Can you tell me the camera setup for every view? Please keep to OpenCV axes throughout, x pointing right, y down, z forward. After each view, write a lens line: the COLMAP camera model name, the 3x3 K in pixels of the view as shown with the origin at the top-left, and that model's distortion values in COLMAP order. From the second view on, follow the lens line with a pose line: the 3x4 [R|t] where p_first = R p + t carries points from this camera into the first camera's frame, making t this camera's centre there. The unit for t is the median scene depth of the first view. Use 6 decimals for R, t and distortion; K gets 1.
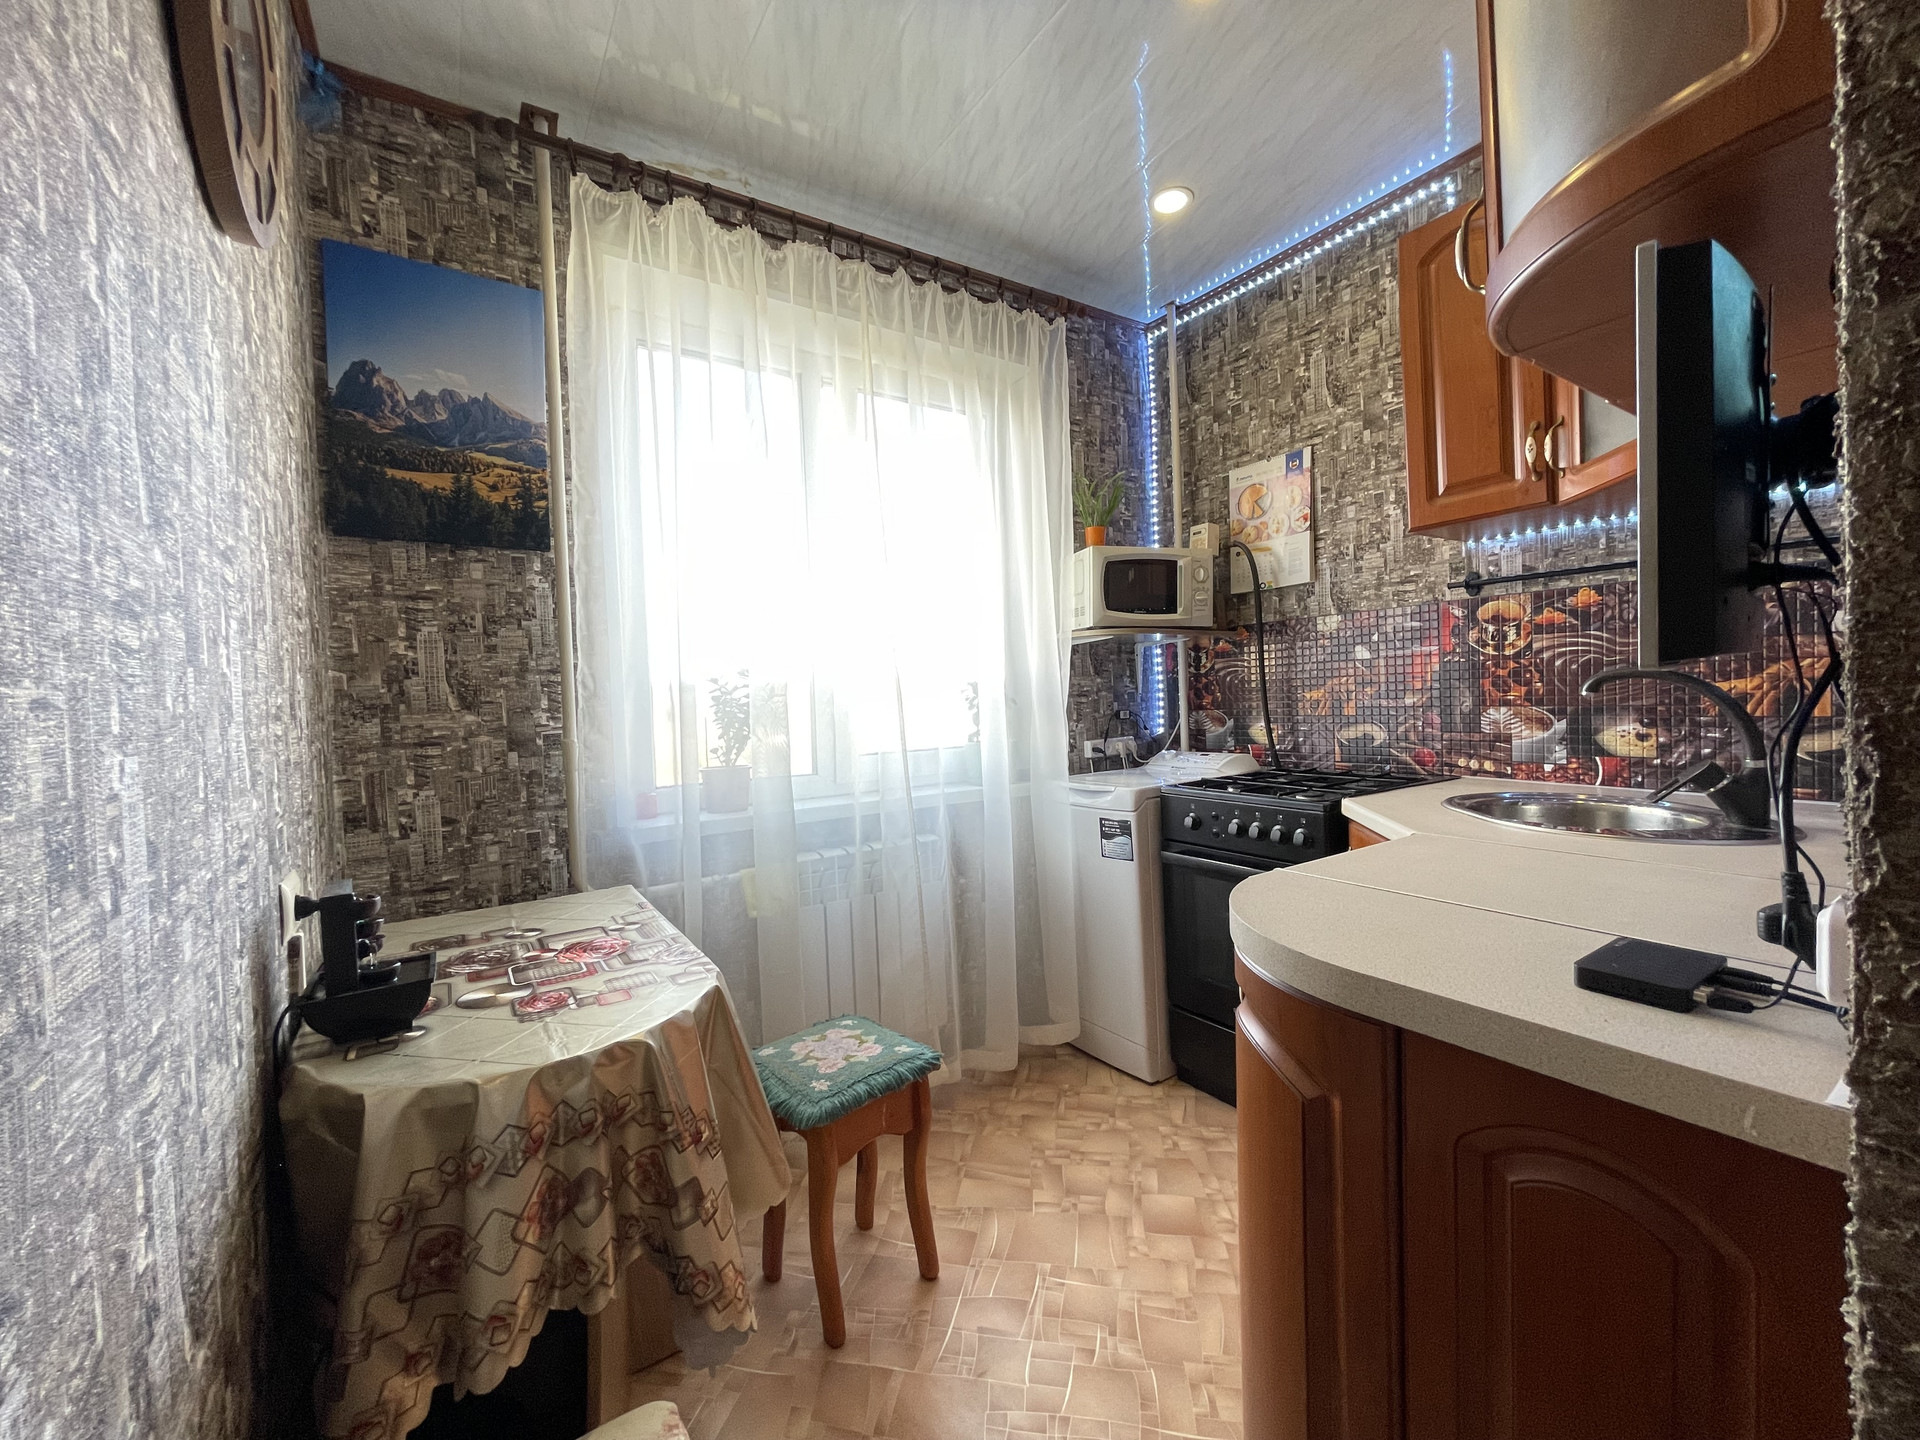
lens RADIAL K [[776.9, 0, 951.1], [0, 776.9, 714.0], [0, 0, 1]] dist [-0.000710, 0.000240]
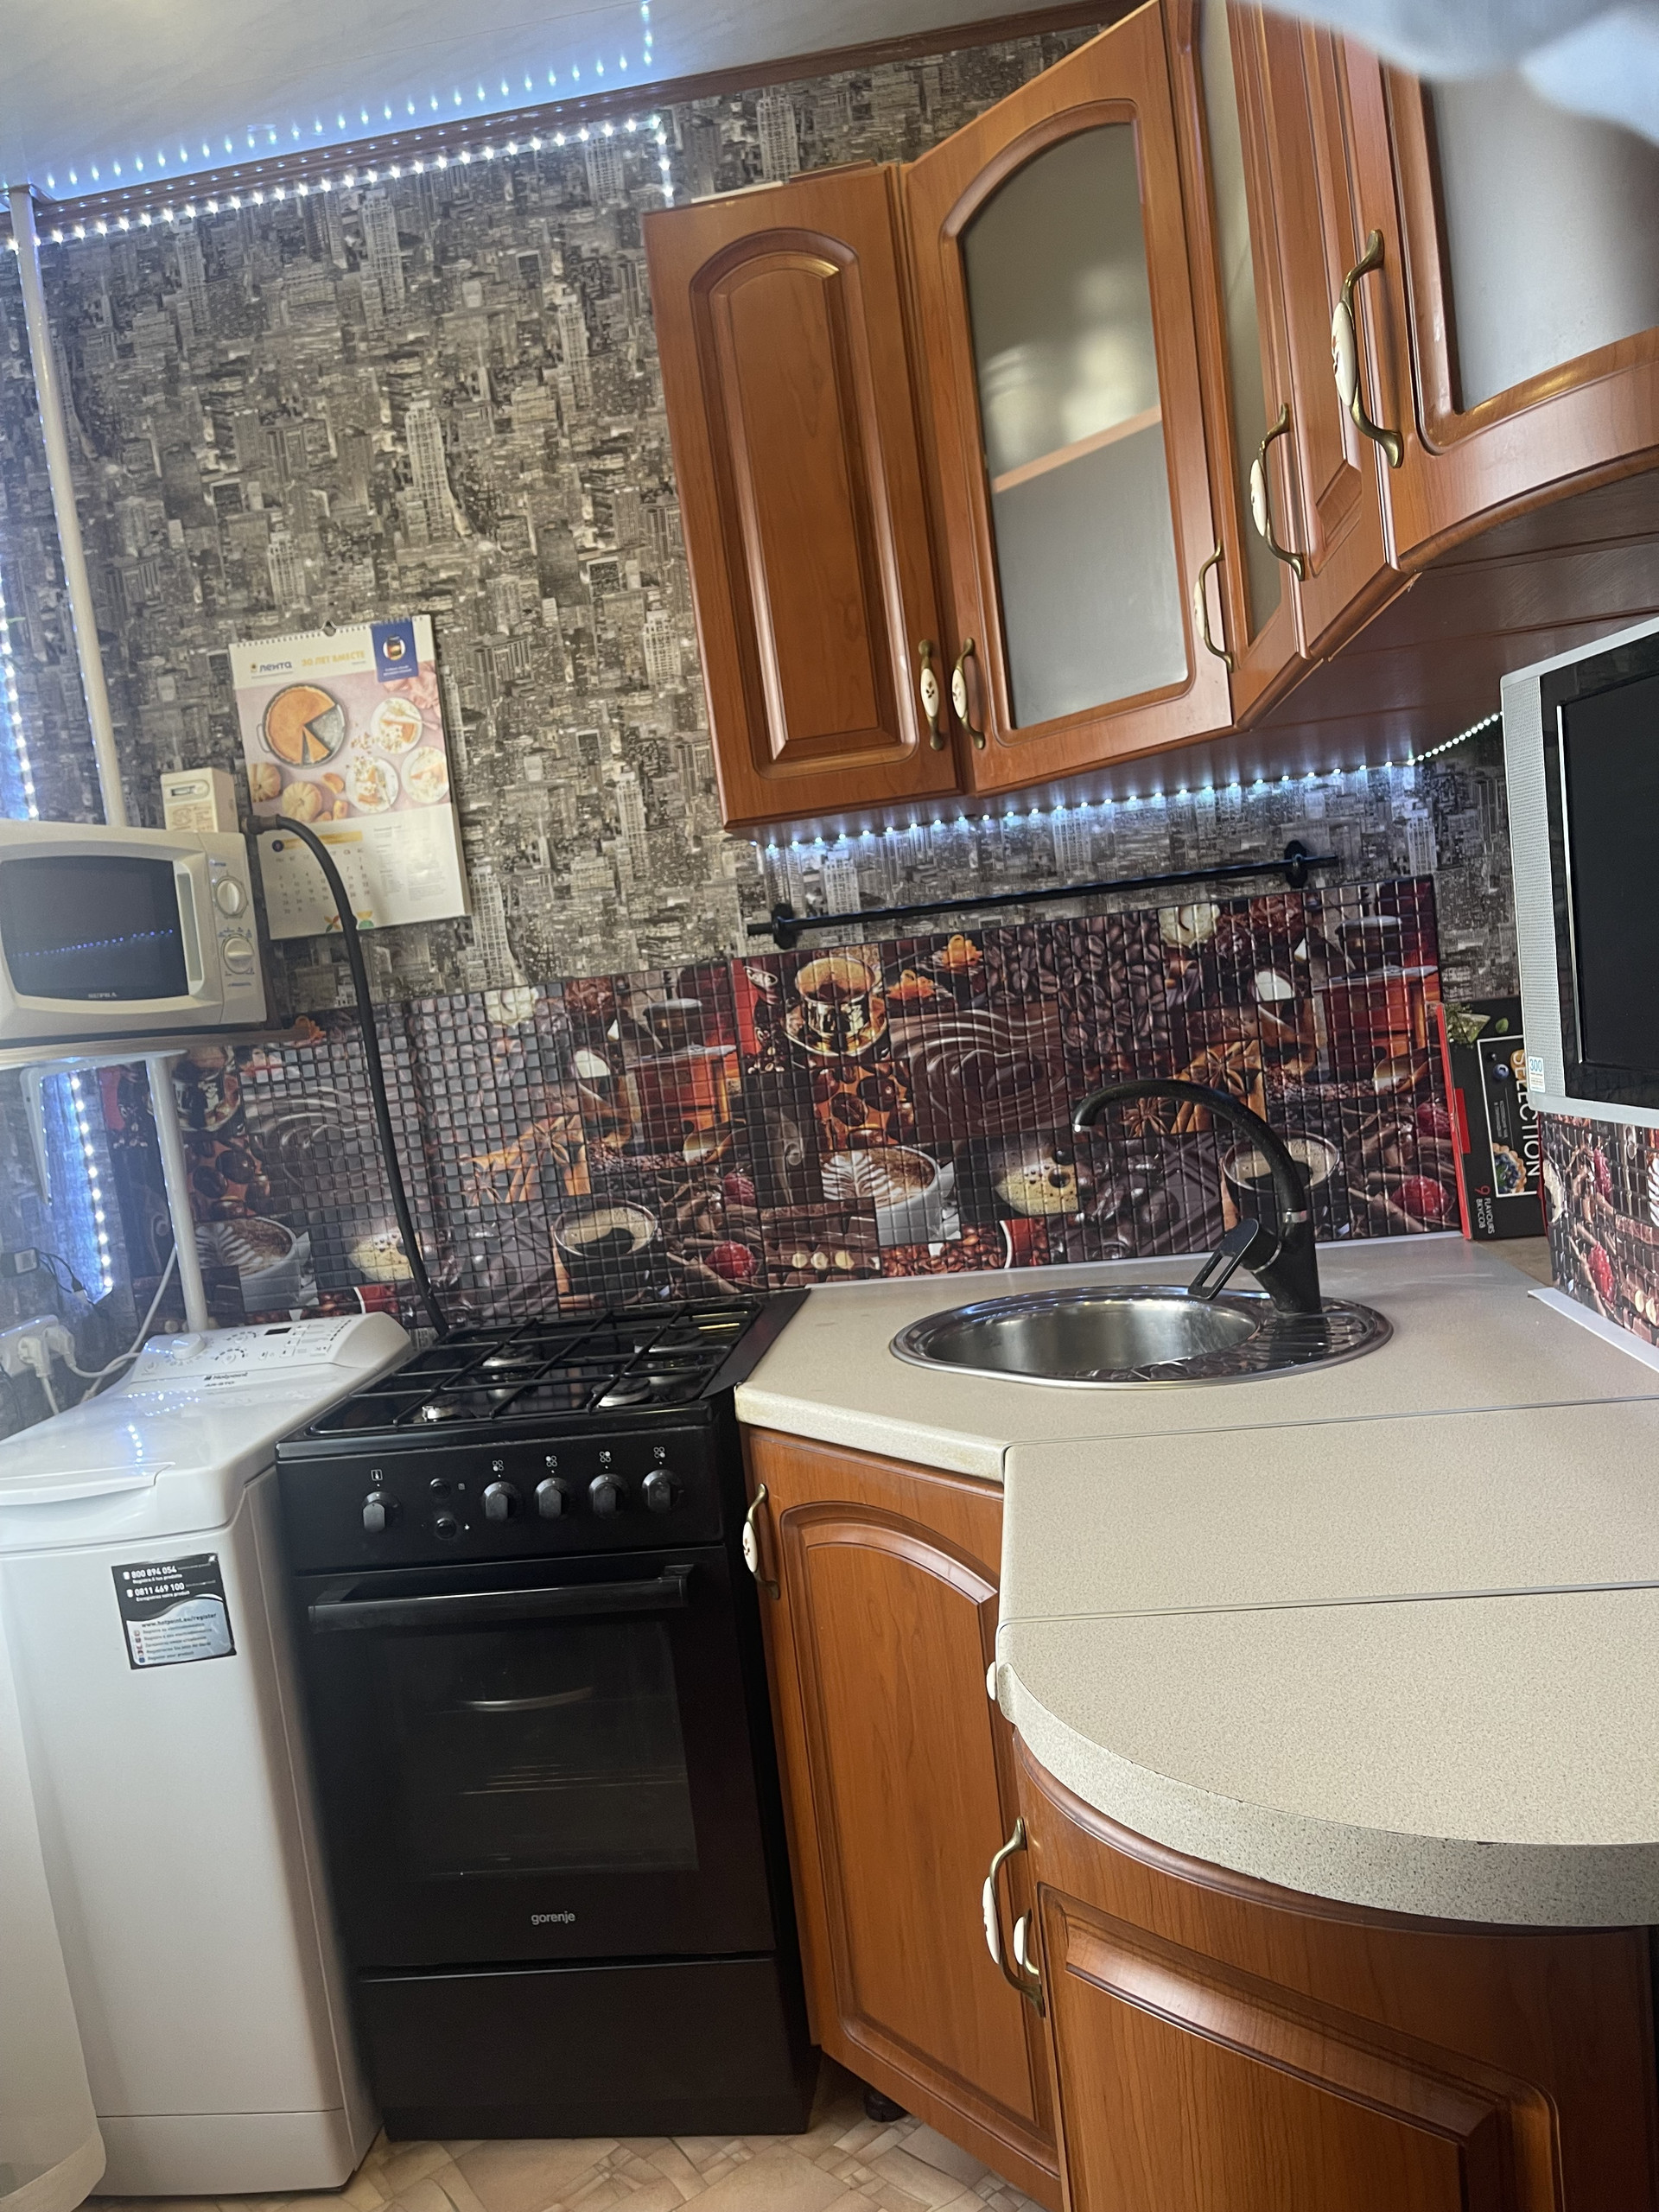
lens RADIAL K [[1686.2, 0, 832.9], [0, 1686.2, 1141.9], [0, 0, 1]] dist [0.050846, -0.056090]
pose [[0.647304, -0.108986, 0.754401, -0.187845], [0.112014, 0.992581, 0.047283, -0.070814], [-0.753957, 0.053897, 0.654709, 0.225953]]
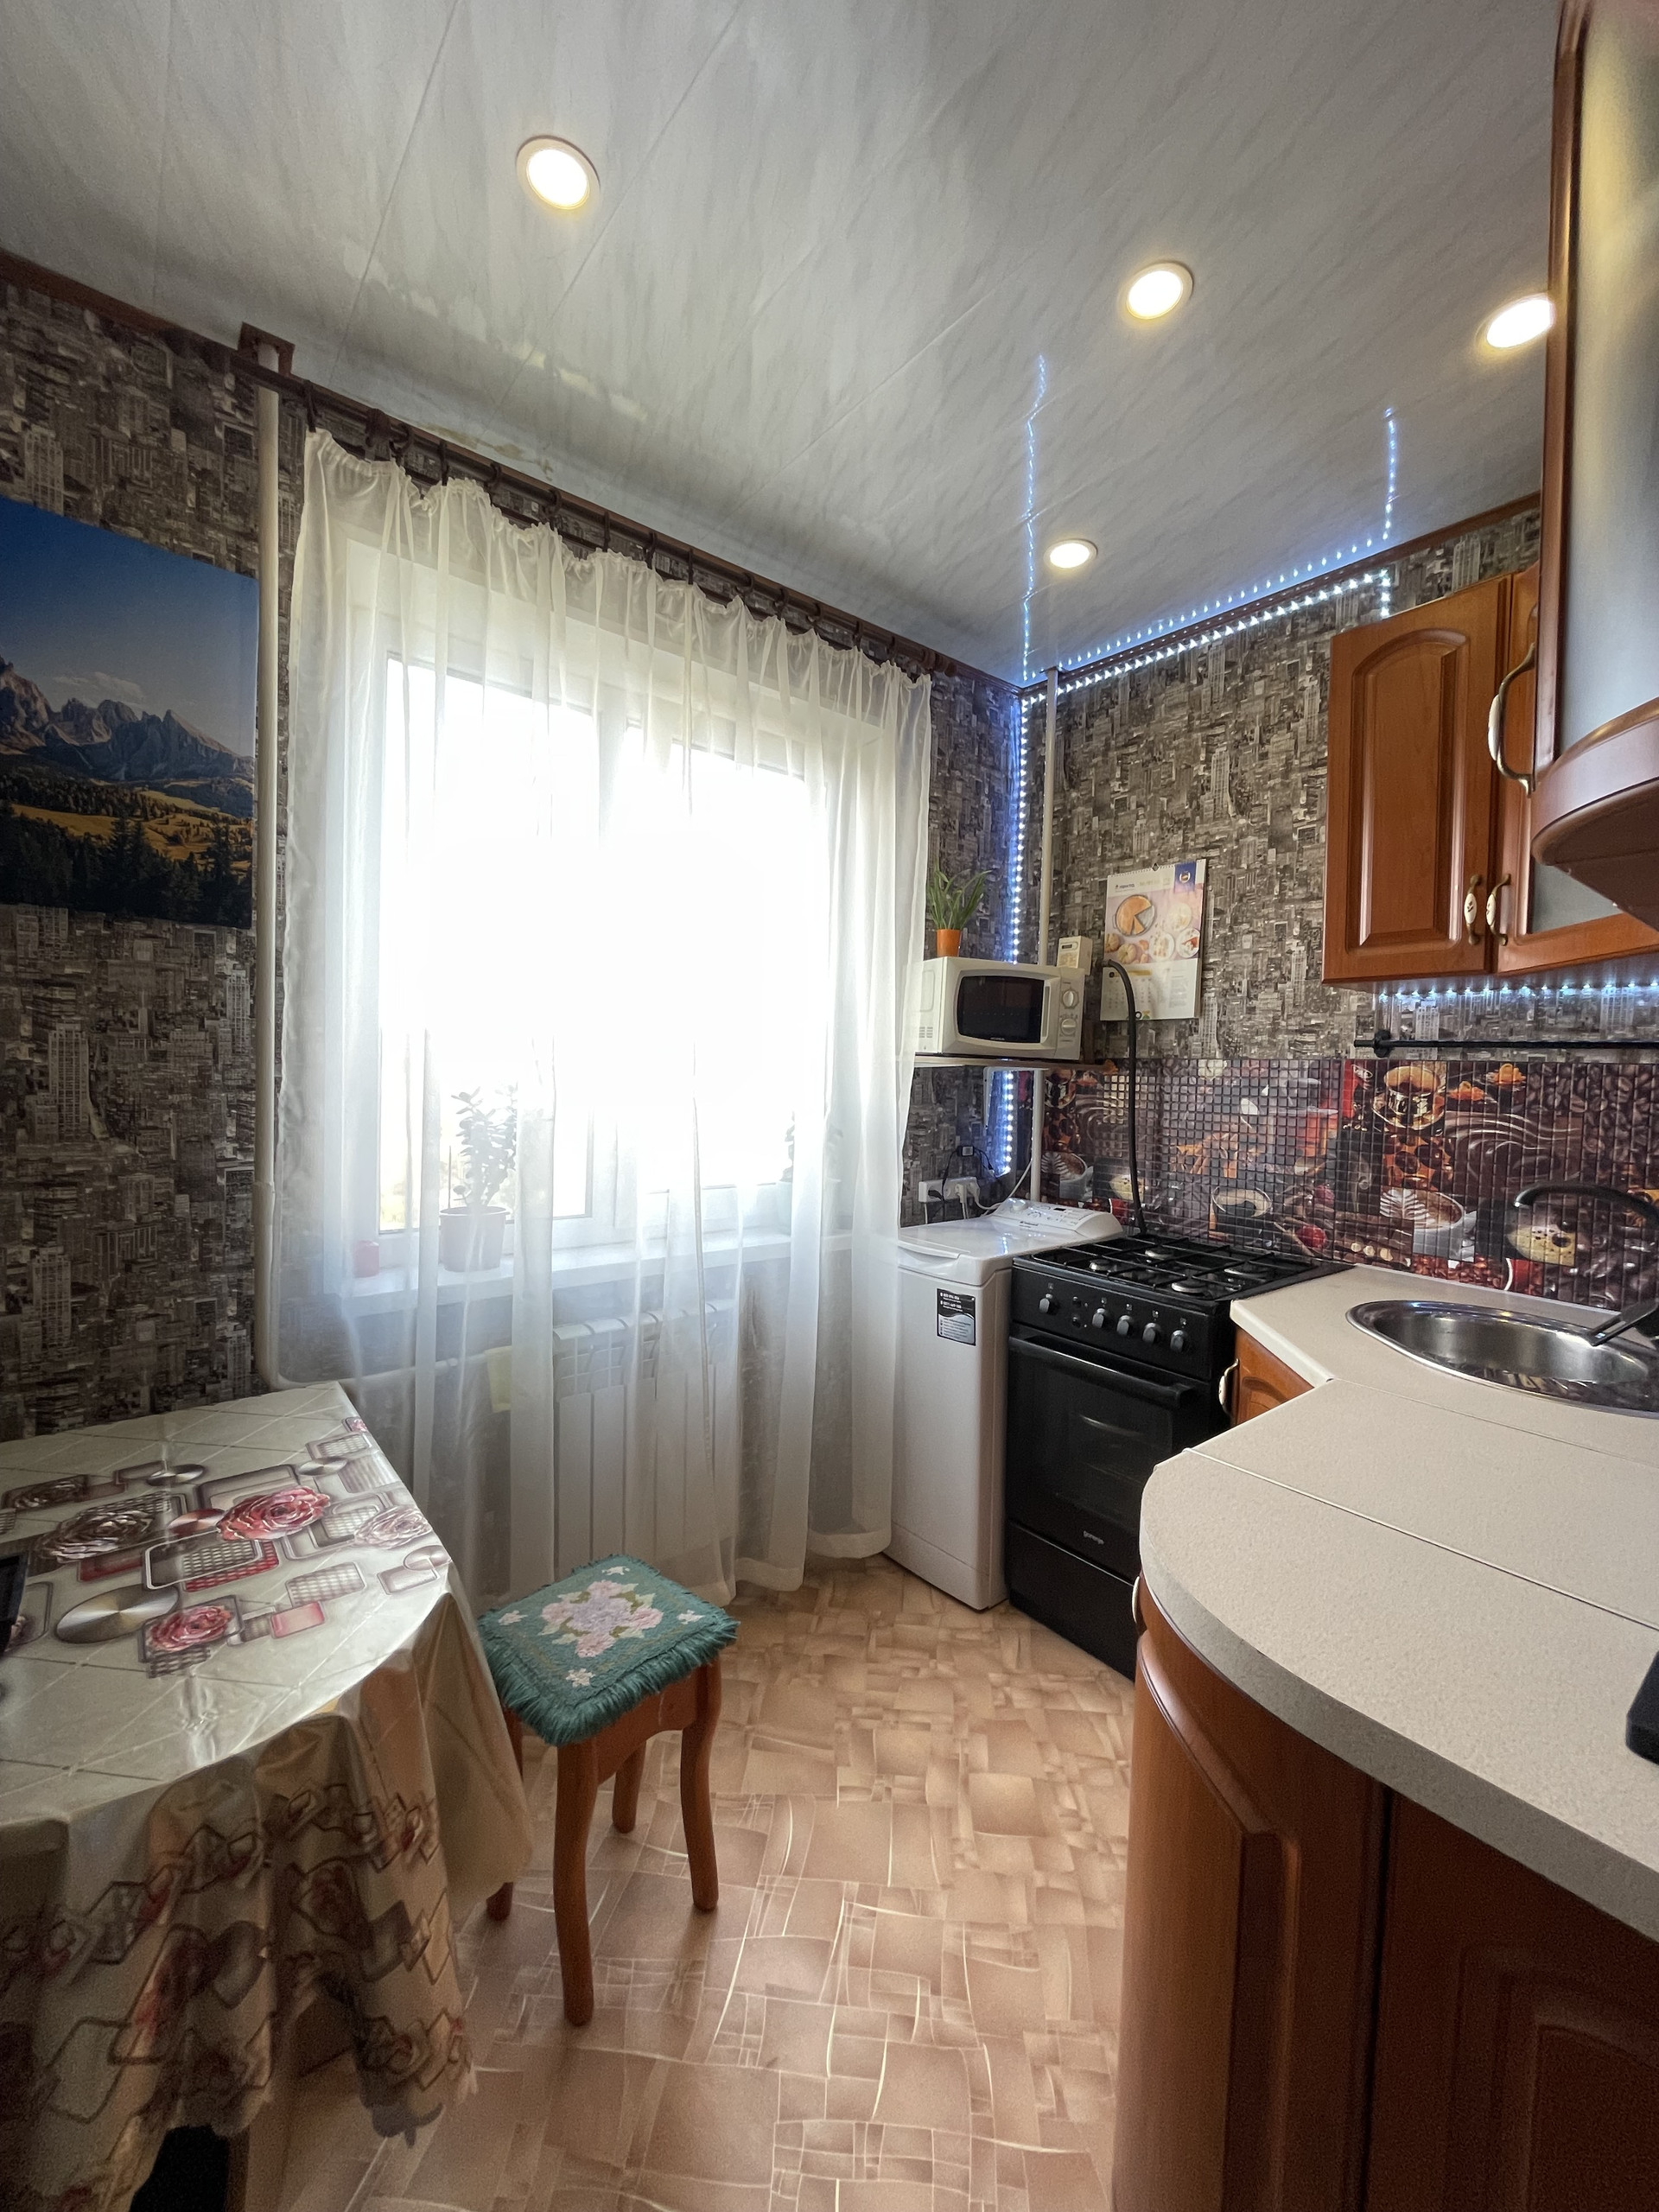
lens RADIAL K [[895.1, 0, 836.6], [0, 895.1, 1096.4], [0, 0, 1]] dist [-0.000710, 0.000240]
pose [[0.992859, 0.060869, 0.102596, -0.028149], [-0.061904, 0.998058, 0.006931, -0.076955], [-0.101974, -0.013233, 0.994699, 0.070233]]
